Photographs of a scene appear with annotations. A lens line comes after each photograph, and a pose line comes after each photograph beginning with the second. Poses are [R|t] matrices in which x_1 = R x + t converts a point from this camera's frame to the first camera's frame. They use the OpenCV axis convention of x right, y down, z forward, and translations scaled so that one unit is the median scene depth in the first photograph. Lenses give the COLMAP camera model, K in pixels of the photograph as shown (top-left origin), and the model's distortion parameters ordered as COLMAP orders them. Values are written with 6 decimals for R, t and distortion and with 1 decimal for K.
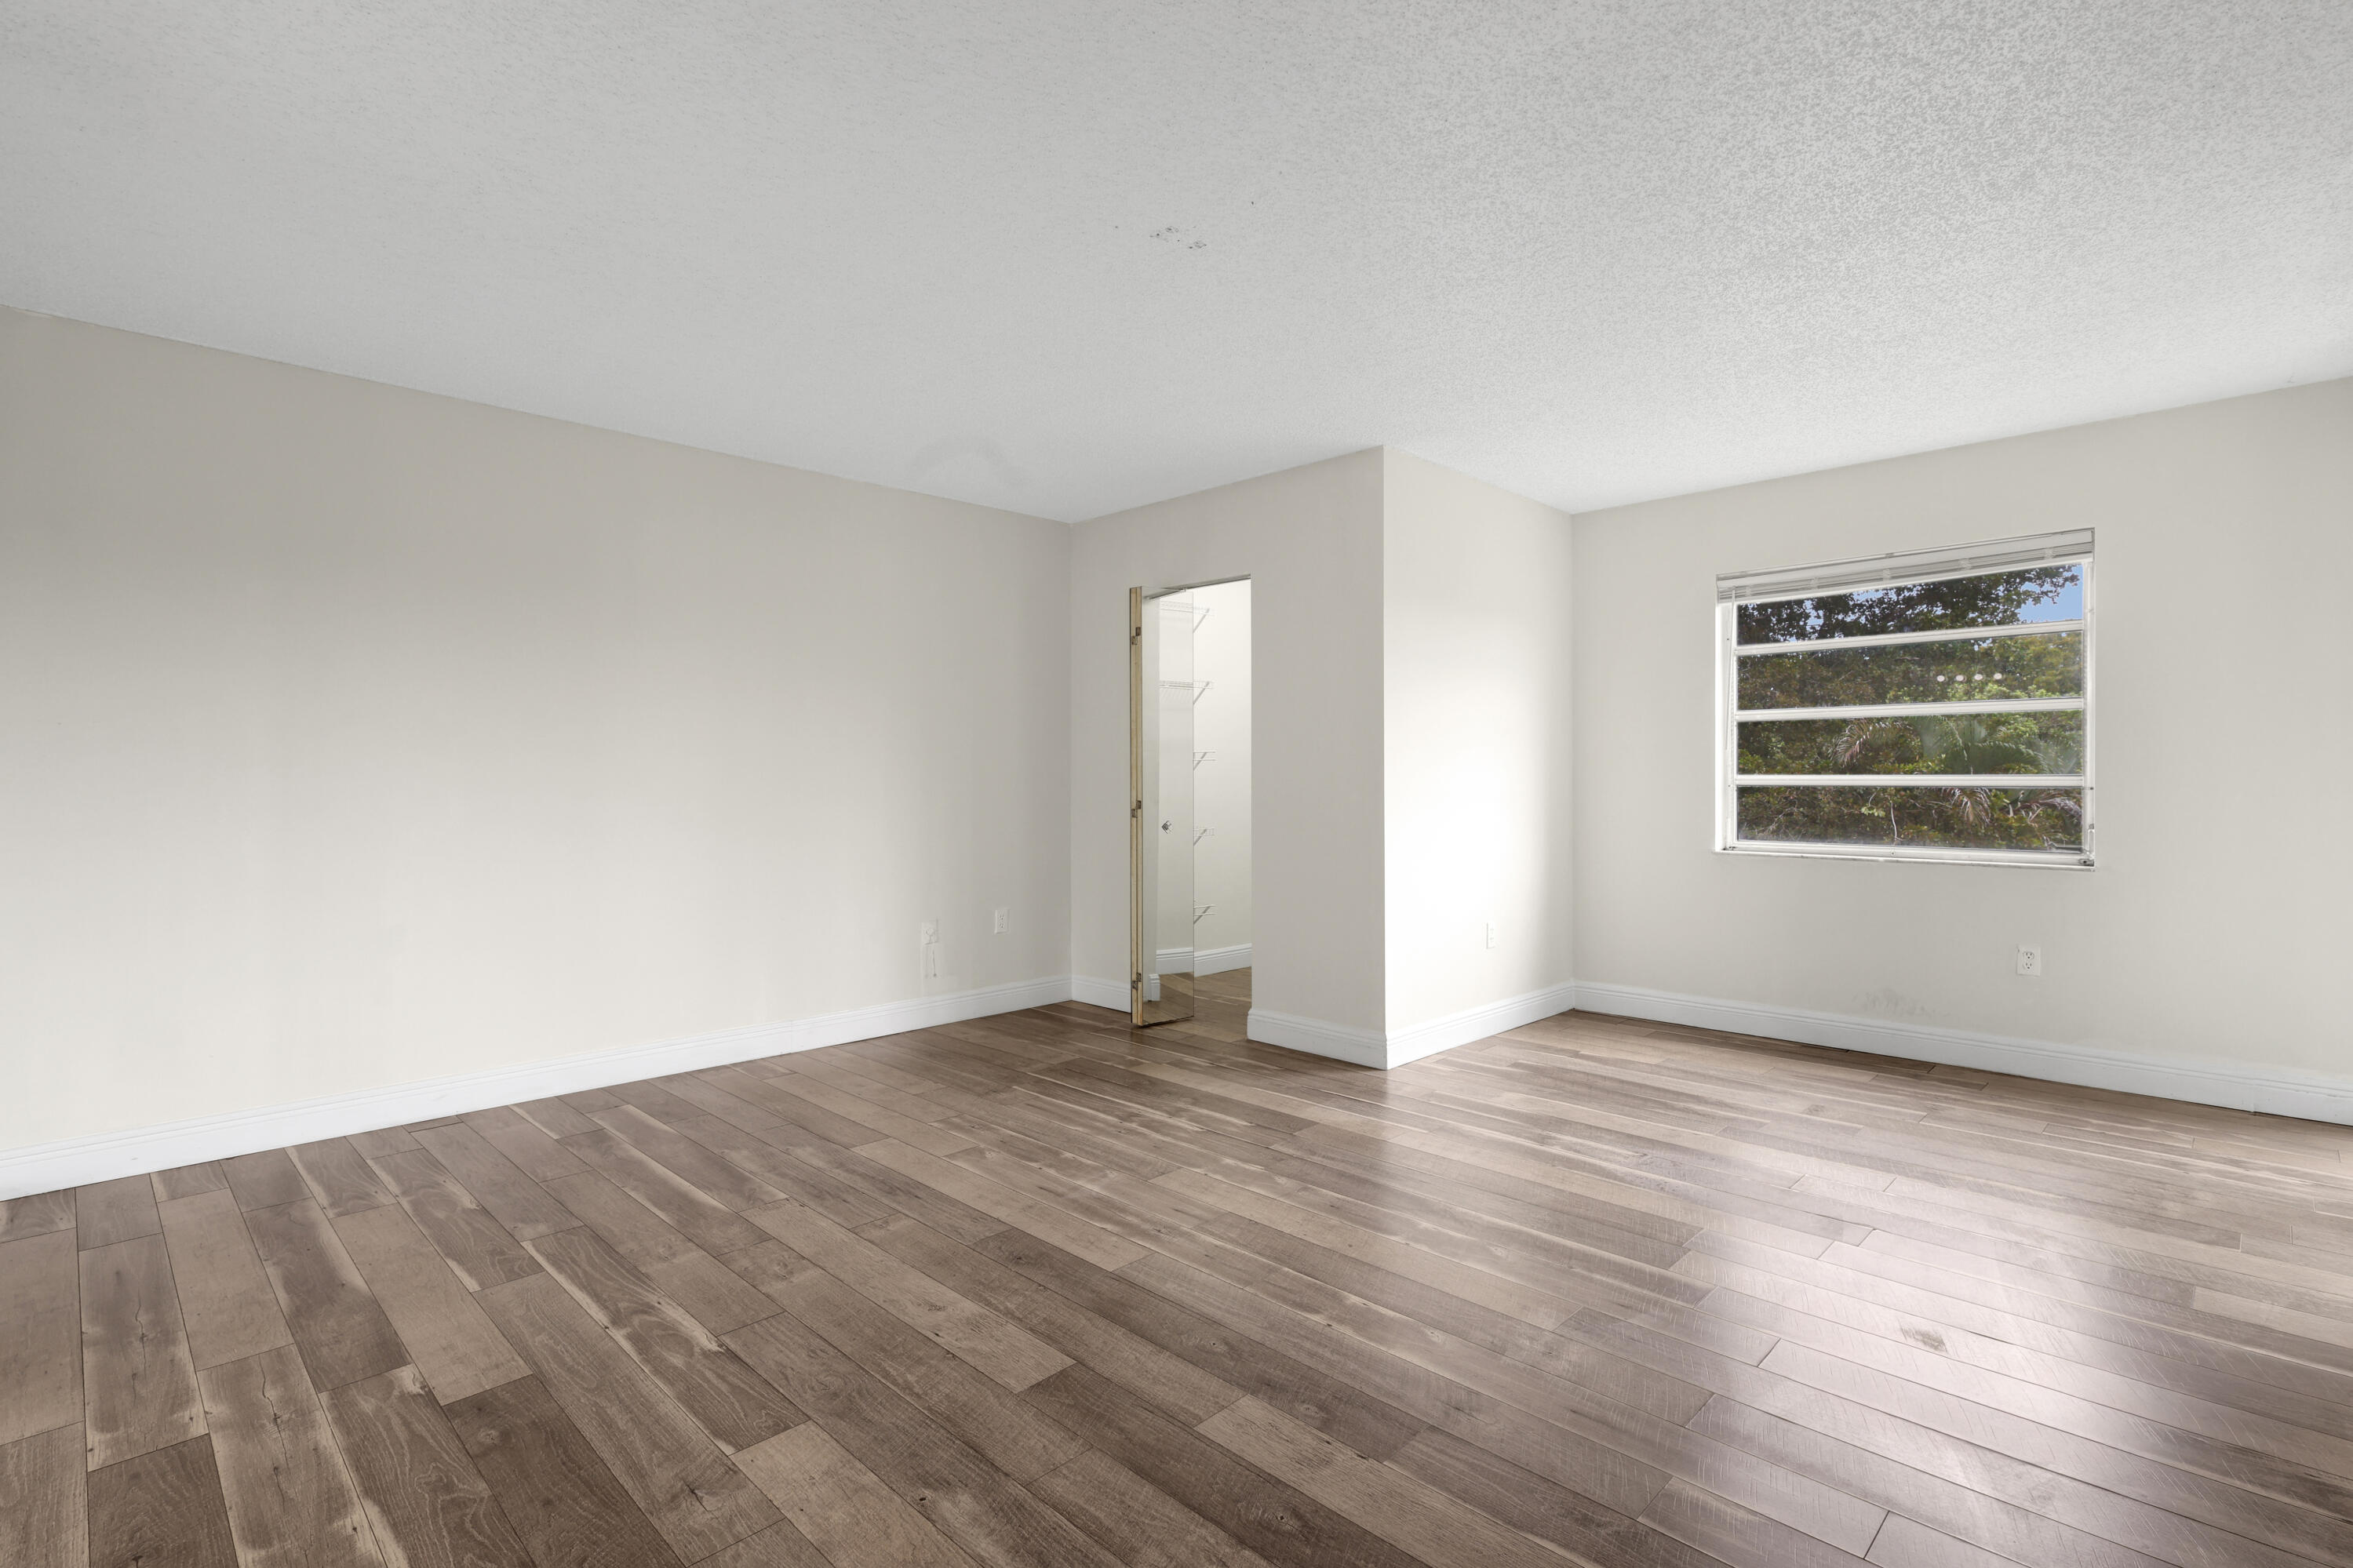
lens RADIAL K [[1098.5, 0, 1180.9], [0, 1098.5, 788.7], [0, 0, 1]] dist [0.000905, -0.000743]
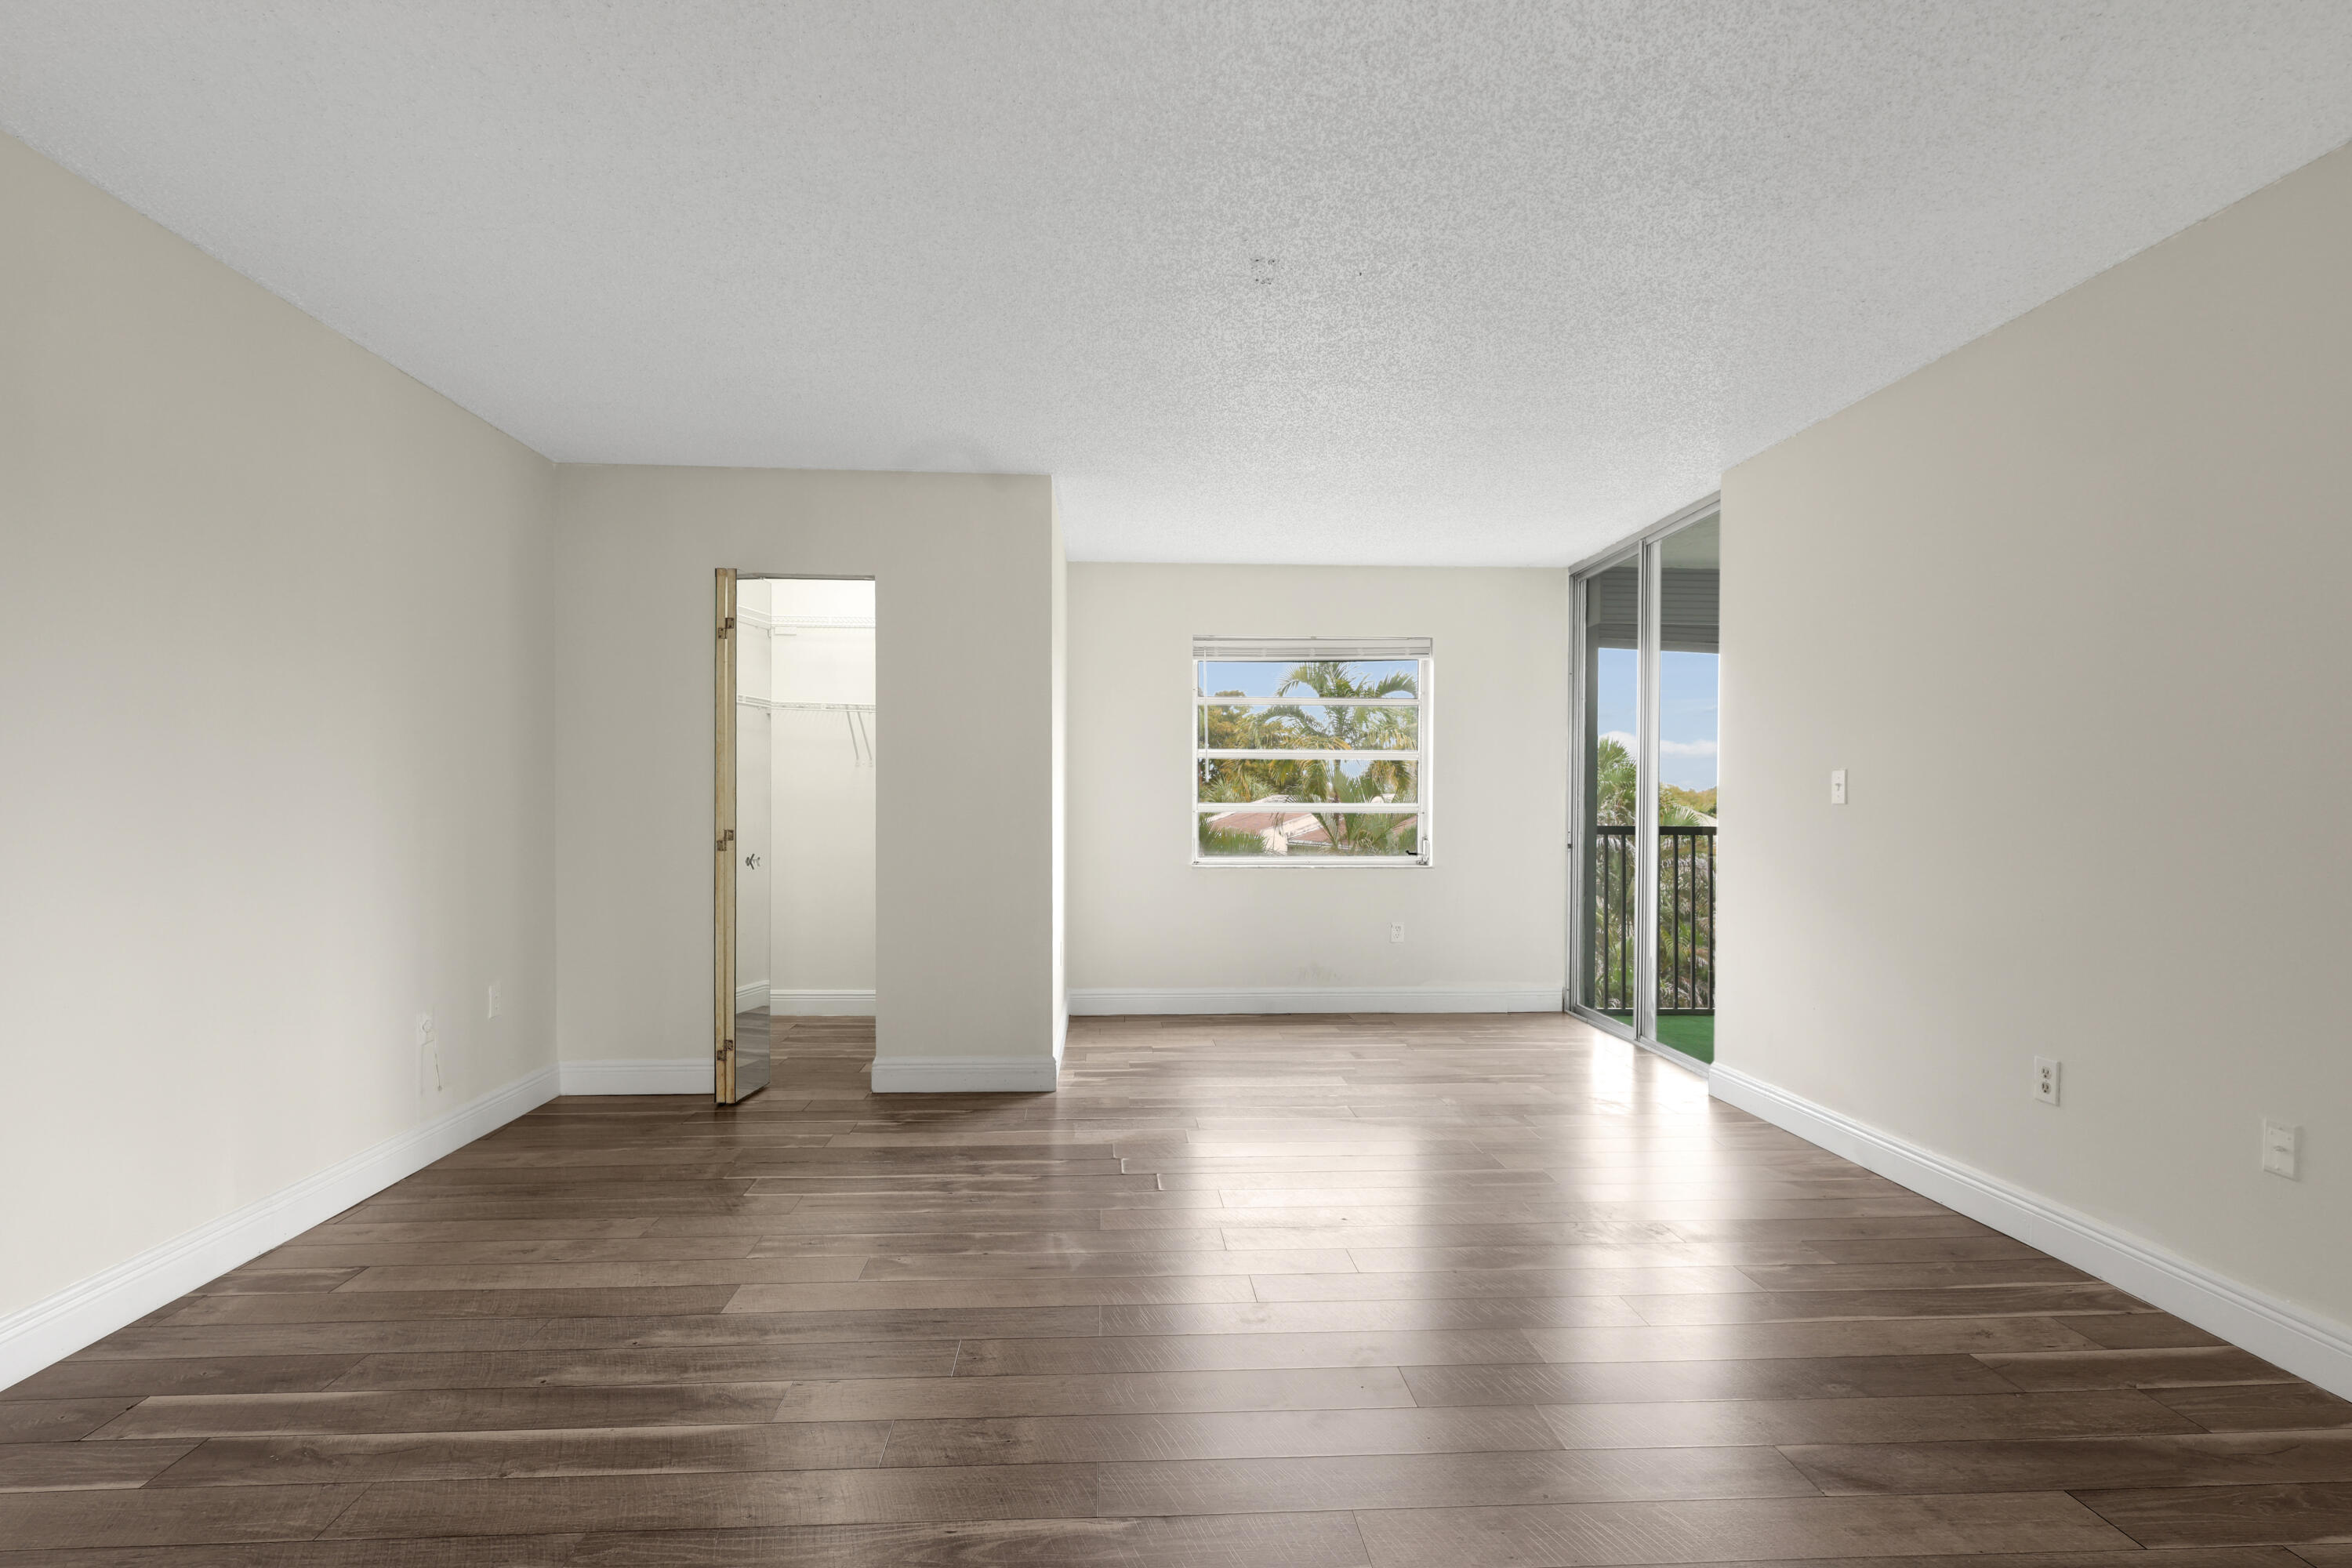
lens RADIAL K [[1120.0, 0, 1174.9], [0, 1120.0, 827.7], [0, 0, 1]] dist [0.001070, 0.000335]
pose [[0.673314, -0.011434, 0.739268, -0.506364], [0.002981, 0.999914, 0.012750, -0.000631], [-0.739351, -0.006381, 0.673290, 0.223155]]
